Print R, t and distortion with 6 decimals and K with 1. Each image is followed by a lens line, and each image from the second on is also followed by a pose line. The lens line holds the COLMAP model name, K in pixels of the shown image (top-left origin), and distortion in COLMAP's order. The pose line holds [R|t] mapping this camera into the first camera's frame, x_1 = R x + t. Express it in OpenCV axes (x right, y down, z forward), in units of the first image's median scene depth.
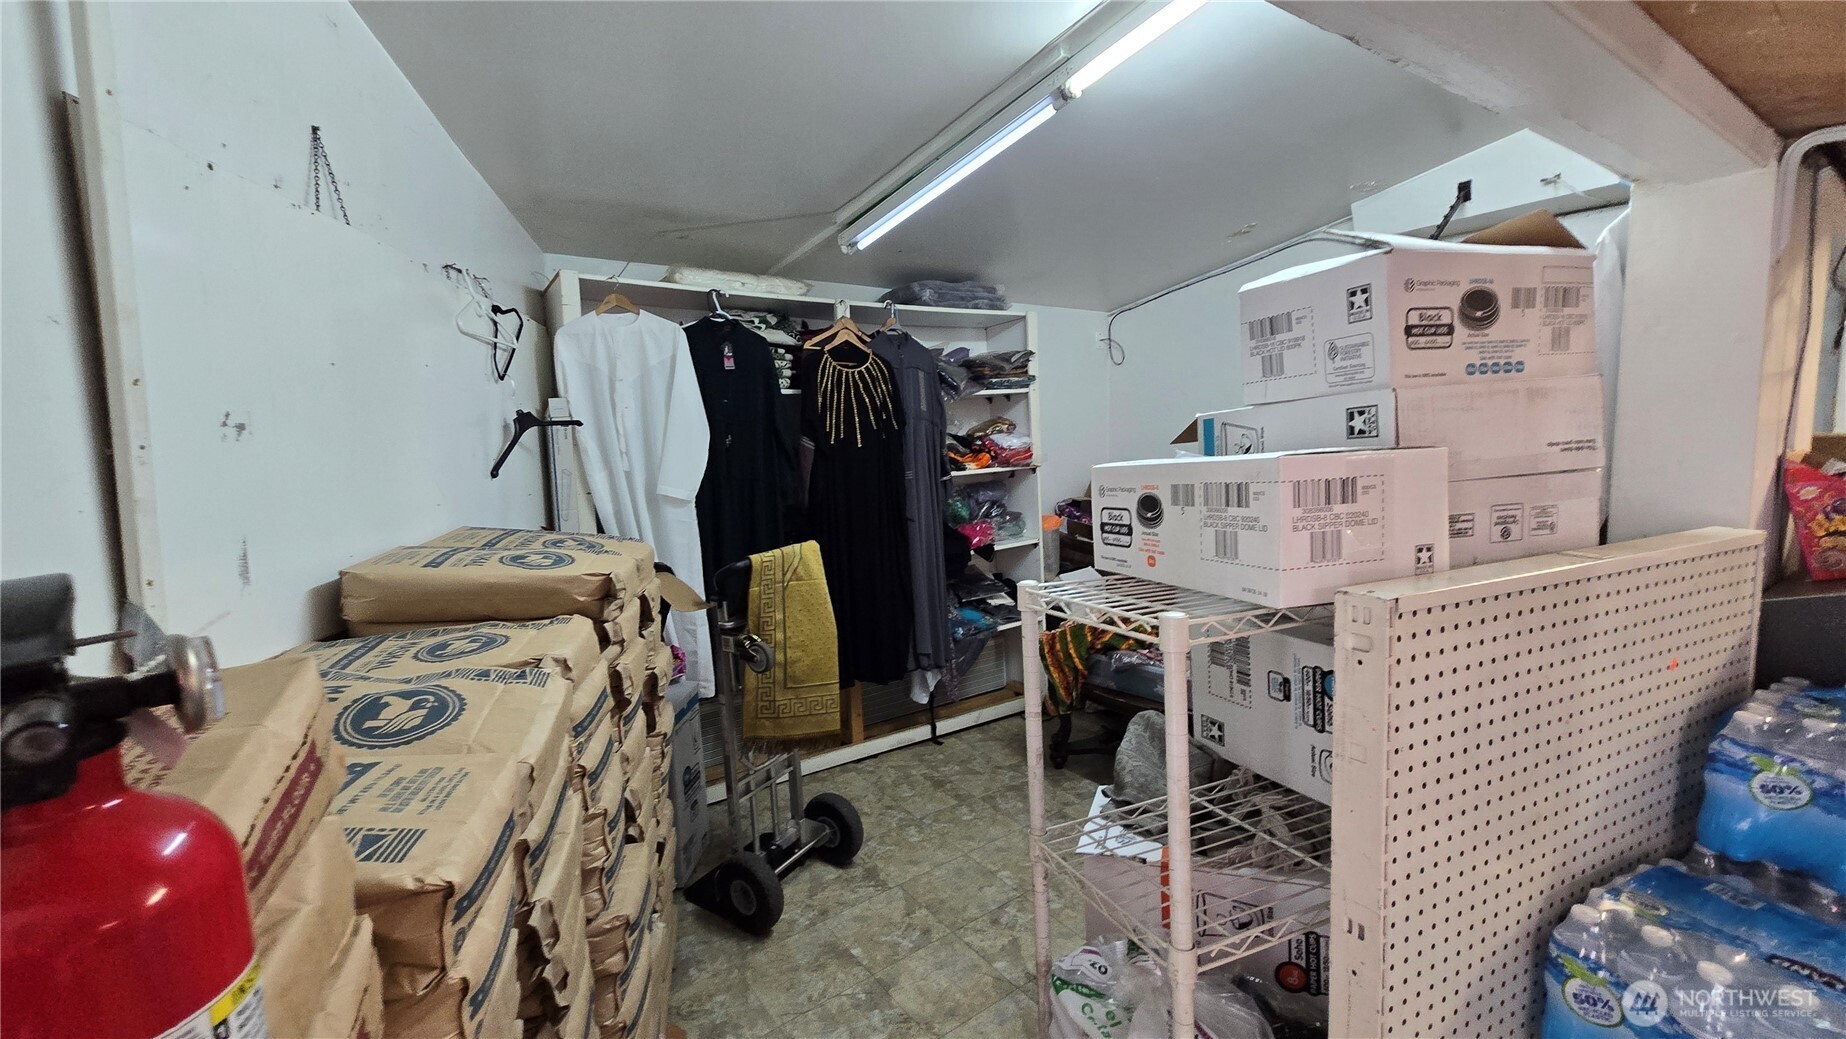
lens RADIAL K [[746.6, 0, 930.1], [0, 746.6, 503.5], [0, 0, 1]] dist [0.000029, 0.000007]
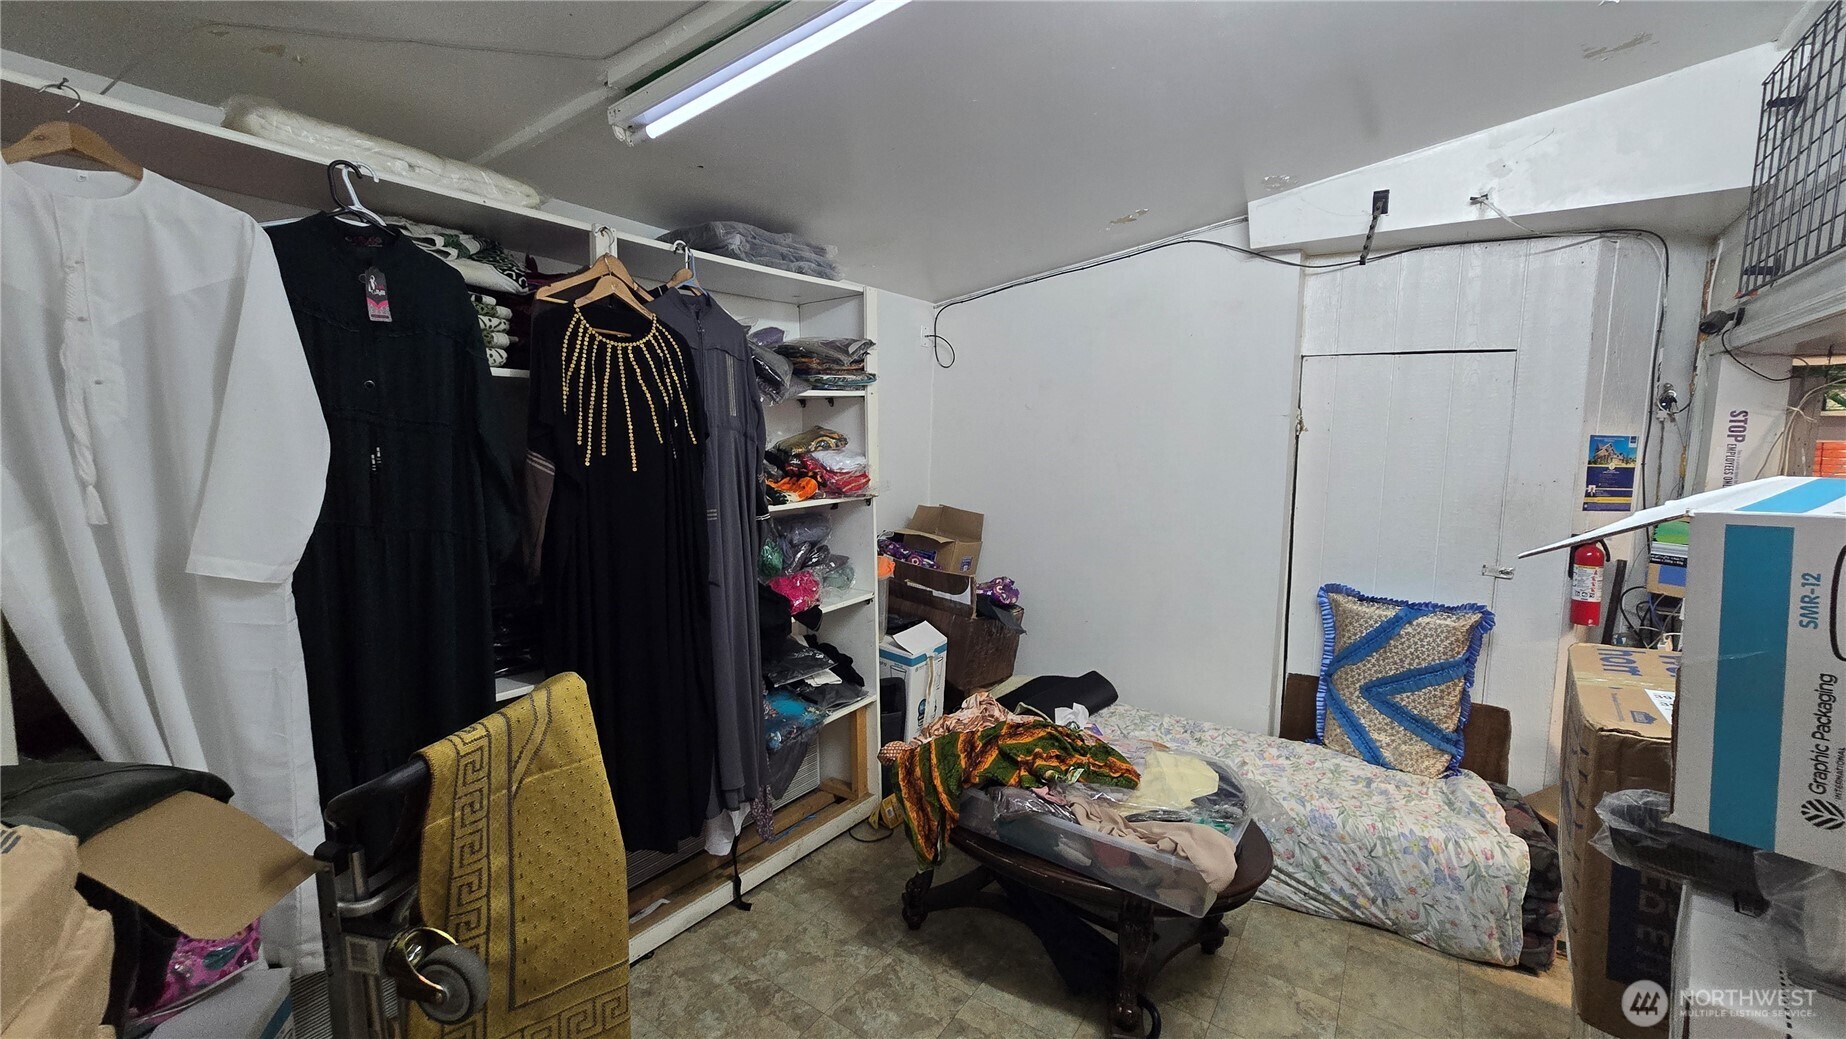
lens RADIAL K [[746.6, 0, 930.1], [0, 746.6, 503.5], [0, 0, 1]] dist [0.000029, 0.000007]
pose [[0.933124, 0.010624, 0.359399, -0.082253], [-0.011744, 0.999931, 0.000934, -0.049622], [-0.359364, -0.005092, 0.933184, 0.321476]]
